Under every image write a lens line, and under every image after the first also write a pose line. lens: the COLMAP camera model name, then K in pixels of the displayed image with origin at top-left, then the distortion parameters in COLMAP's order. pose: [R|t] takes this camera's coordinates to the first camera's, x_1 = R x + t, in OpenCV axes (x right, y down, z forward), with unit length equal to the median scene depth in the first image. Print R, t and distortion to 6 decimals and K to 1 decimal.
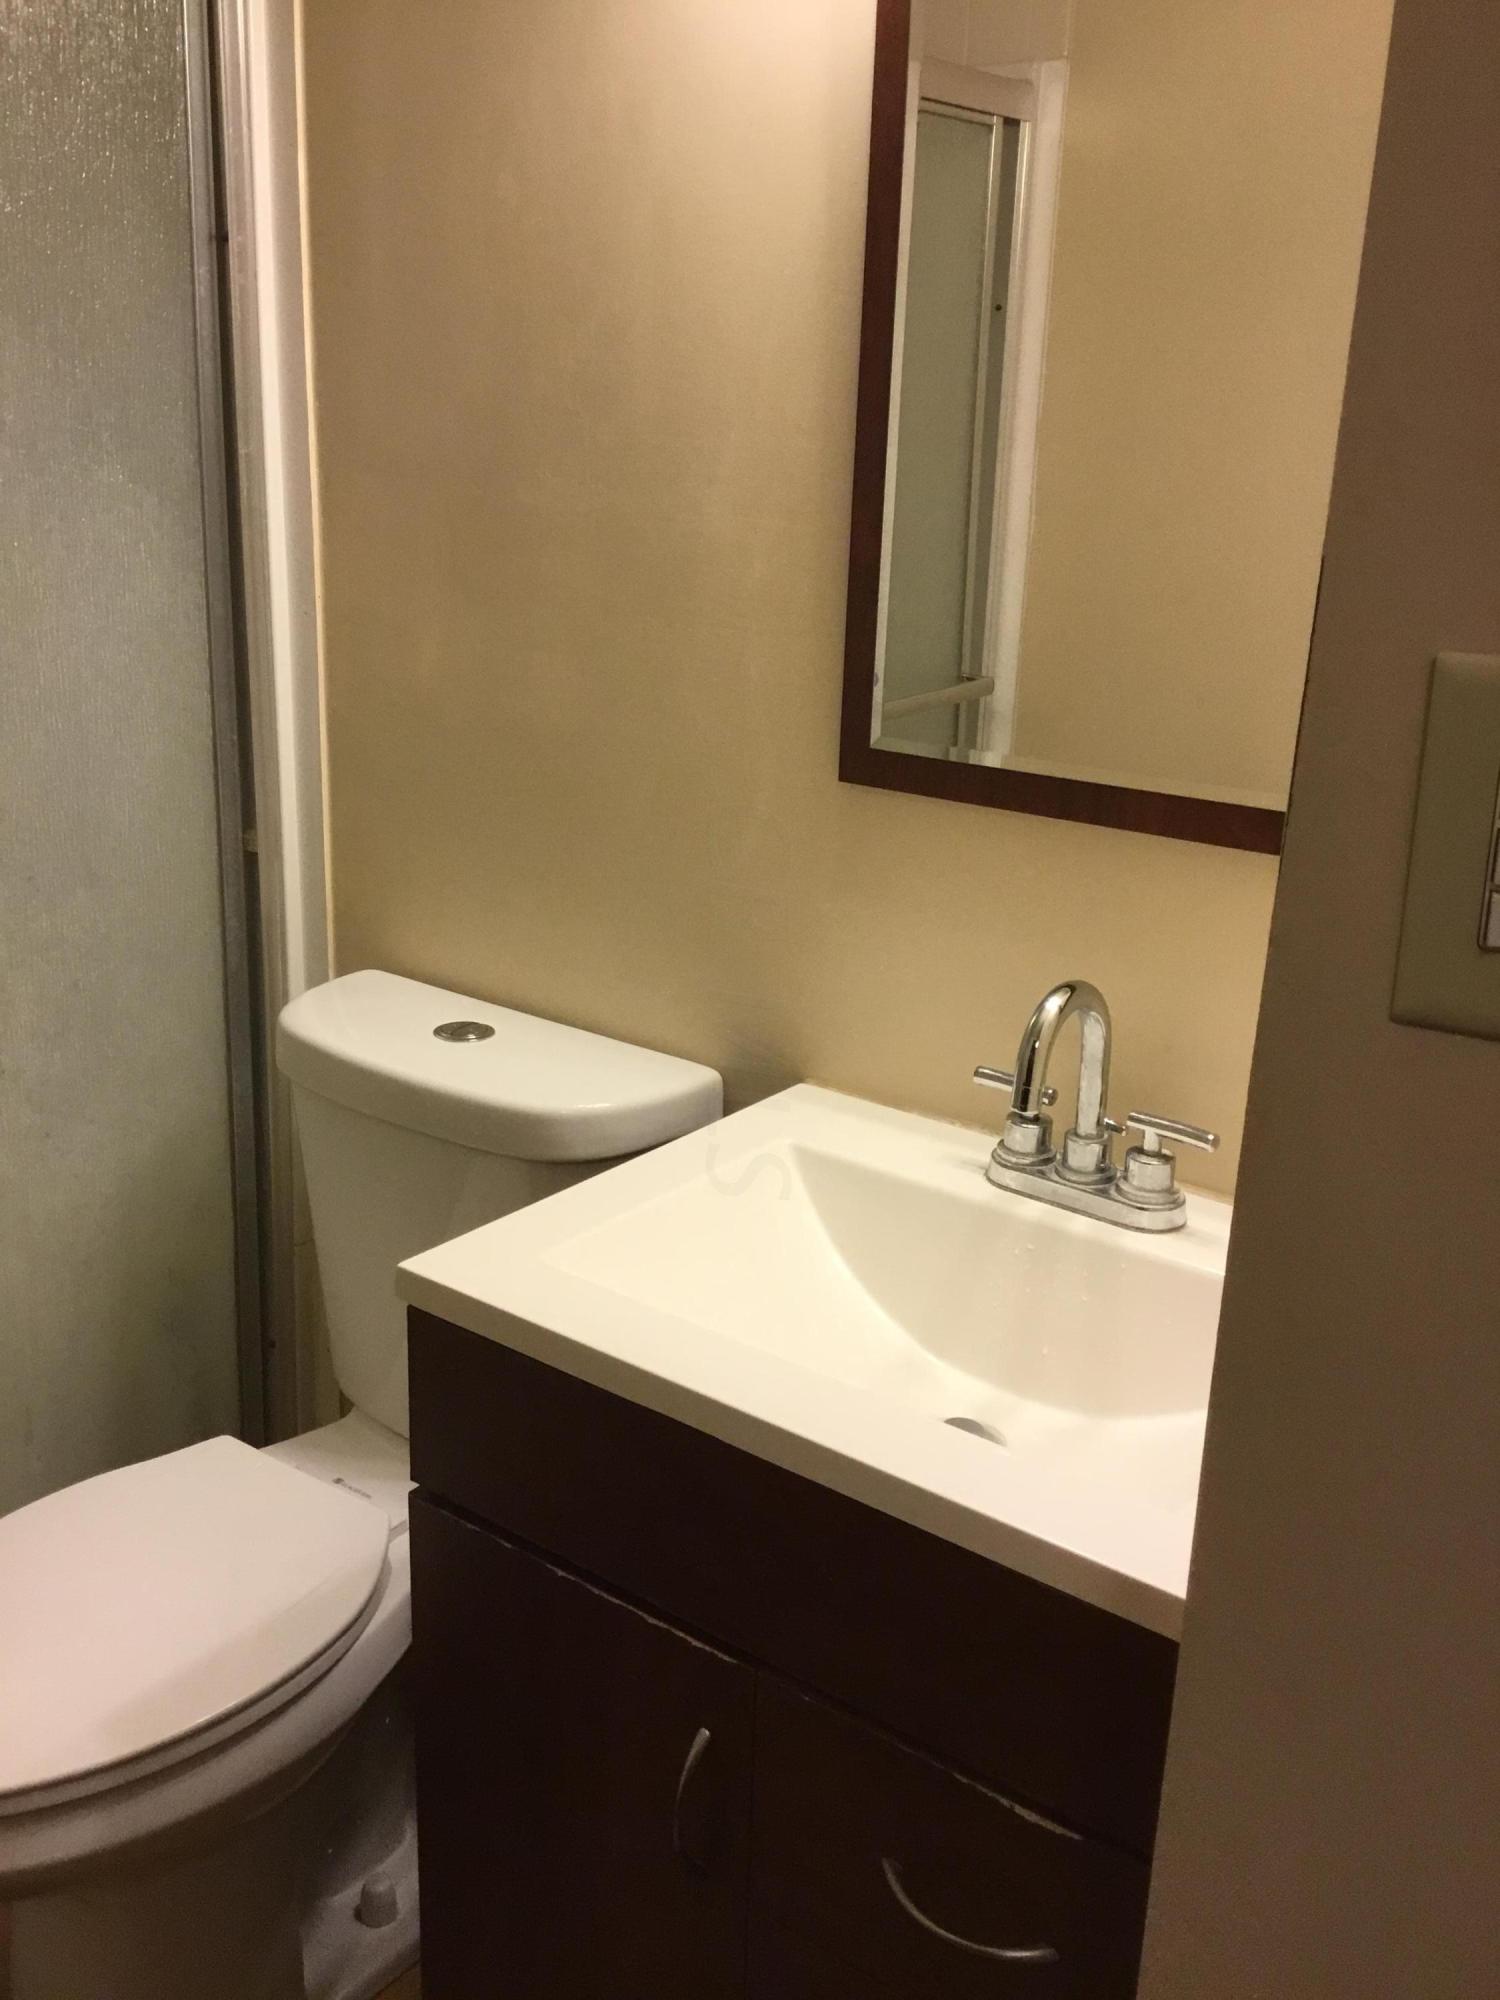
lens RADIAL K [[1821.3, 0, 750.0], [0, 1821.3, 1000.0], [0, 0, 1]] dist [0.112792, -0.223868]
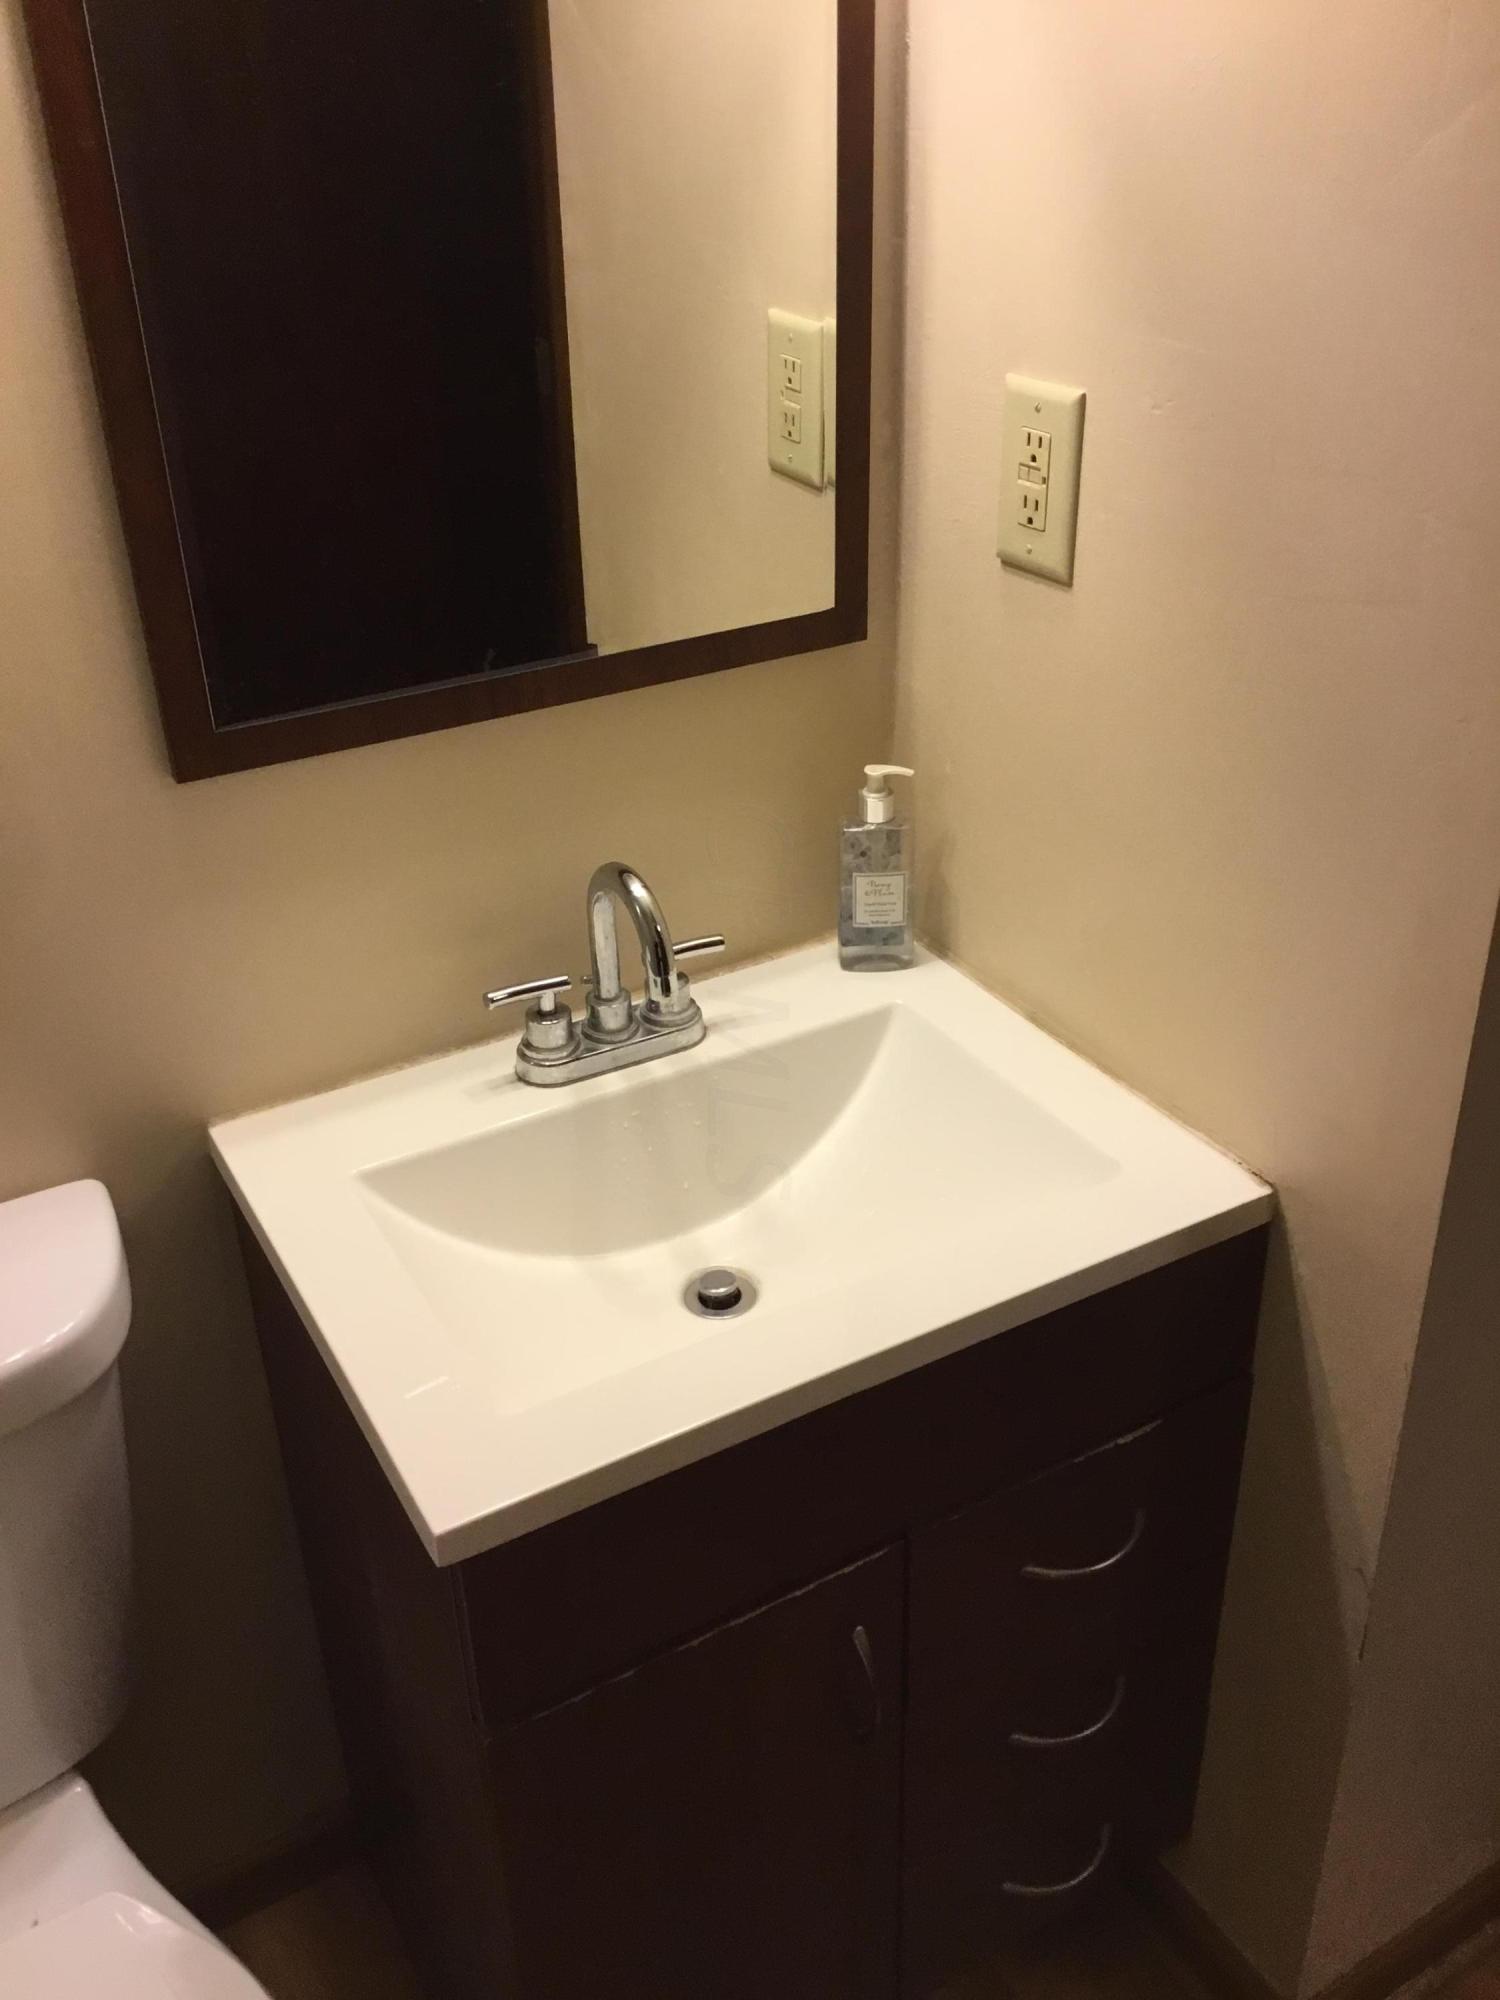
lens RADIAL K [[1821.3, 0, 750.0], [0, 1821.3, 1000.0], [0, 0, 1]] dist [0.112792, -0.223868]
pose [[0.391076, -0.483659, 0.783029, -0.605493], [0.312272, 0.870048, 0.381448, -0.298587], [-0.865763, 0.095343, 0.491288, 0.420568]]
